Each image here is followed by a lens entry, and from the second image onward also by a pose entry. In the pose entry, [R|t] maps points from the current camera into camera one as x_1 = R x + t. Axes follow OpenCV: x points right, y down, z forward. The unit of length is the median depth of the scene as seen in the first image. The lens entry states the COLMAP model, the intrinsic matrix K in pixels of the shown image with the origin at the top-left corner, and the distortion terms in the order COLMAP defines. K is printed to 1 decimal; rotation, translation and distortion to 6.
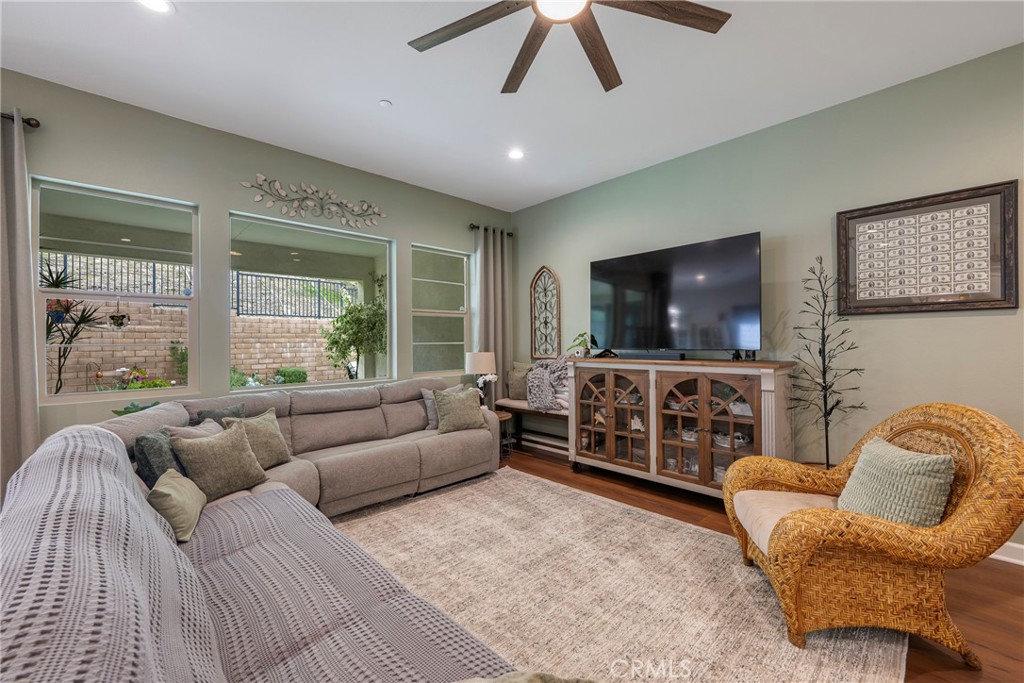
lens RADIAL K [[418.9, 0, 508.8], [0, 418.9, 341.2], [0, 0, 1]] dist [-0.002720, -0.000614]
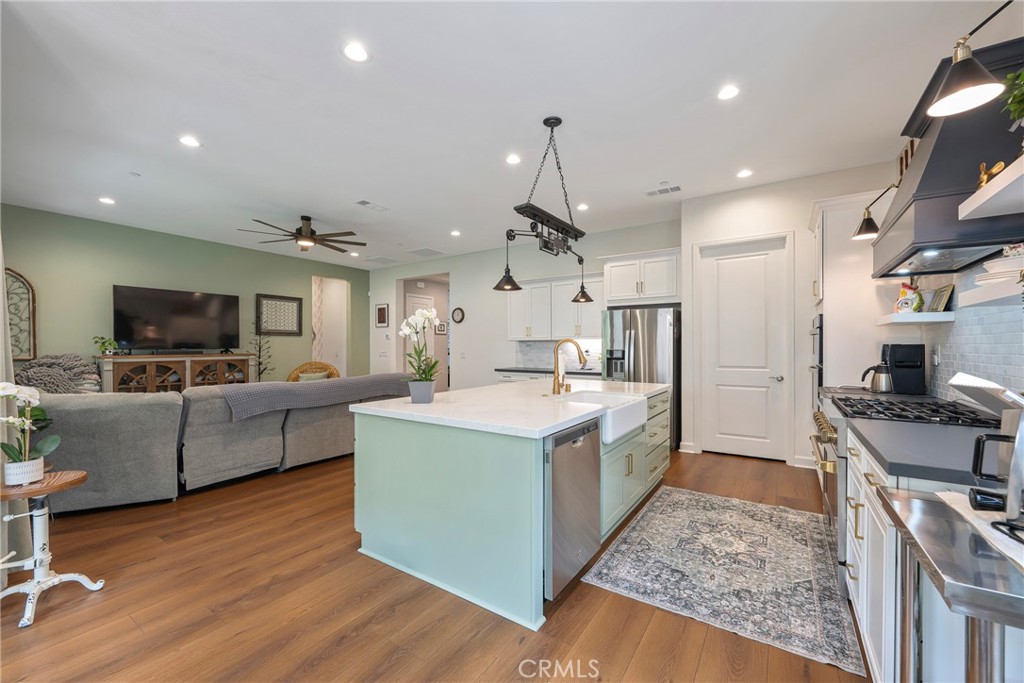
lens RADIAL K [[406.9, 0, 514.4], [0, 406.9, 347.8], [0, 0, 1]] dist [-0.006704, 0.000904]
pose [[-0.228851, 0.005450, 0.973446, -1.520674], [0.001427, 0.999985, -0.005263, 0.025220], [-0.973461, 0.000185, -0.228855, 0.044853]]
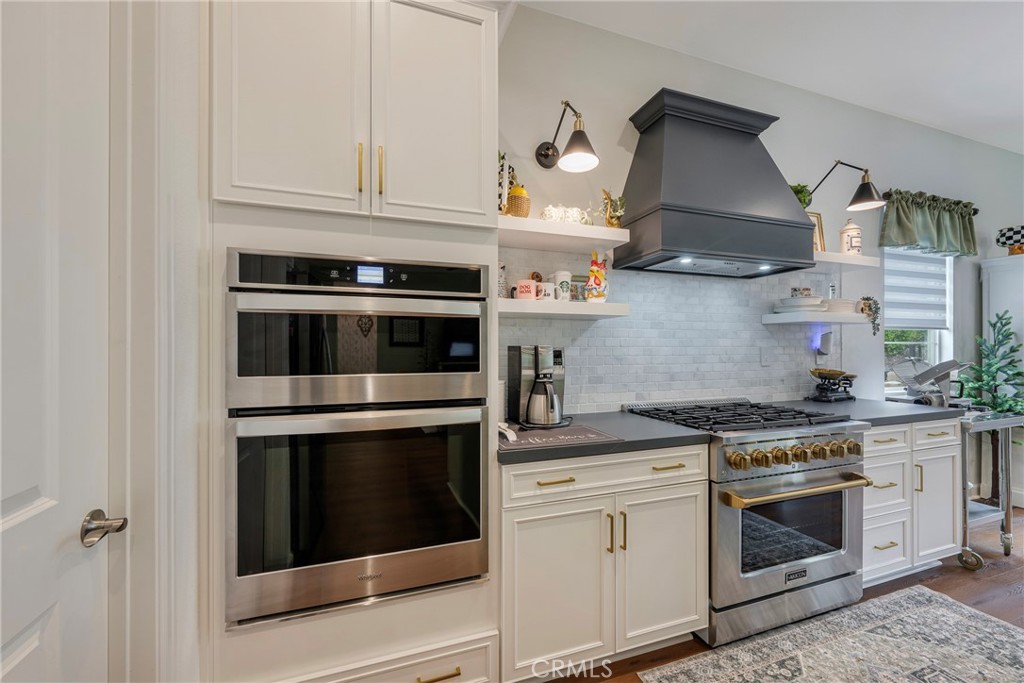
lens RADIAL K [[406.9, 0, 510.0], [0, 406.9, 347.1], [0, 0, 1]] dist [-0.006704, 0.000904]
pose [[-0.410210, 0.008476, -0.911952, -0.457075], [0.003575, 0.999964, 0.007686, 0.013753], [0.911984, -0.000107, -0.410226, -0.681306]]
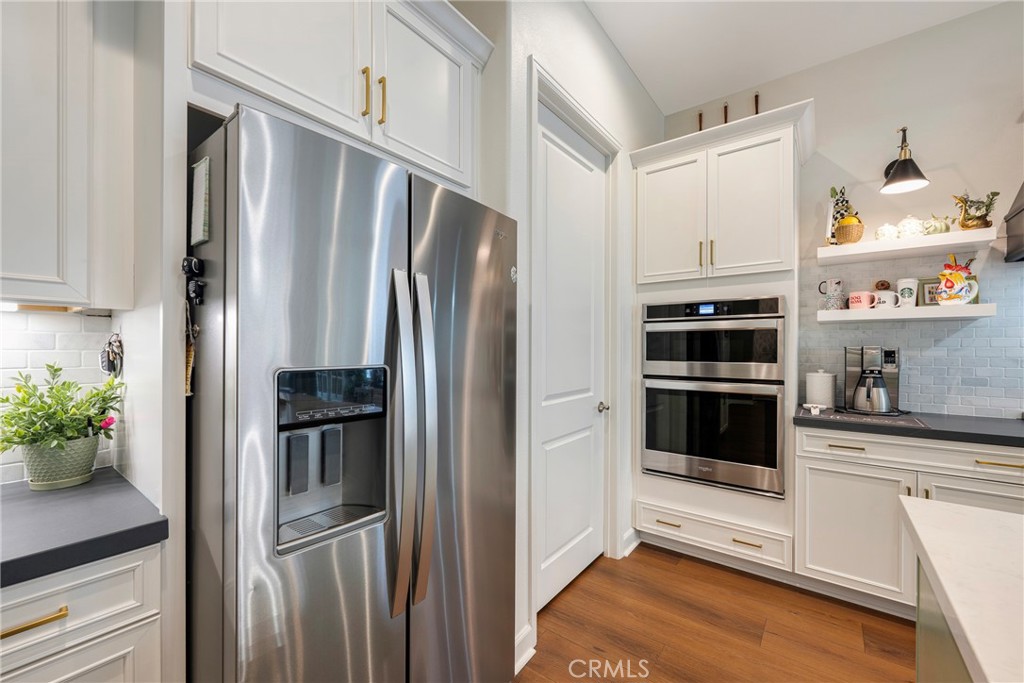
lens RADIAL K [[406.9, 0, 513.0], [0, 406.9, 348.0], [0, 0, 1]] dist [-0.006704, 0.000904]
pose [[-0.988006, 0.007593, -0.154228, -0.325514], [0.007285, 0.999970, 0.002562, 0.012747], [0.154243, 0.001408, -0.988032, -0.356520]]
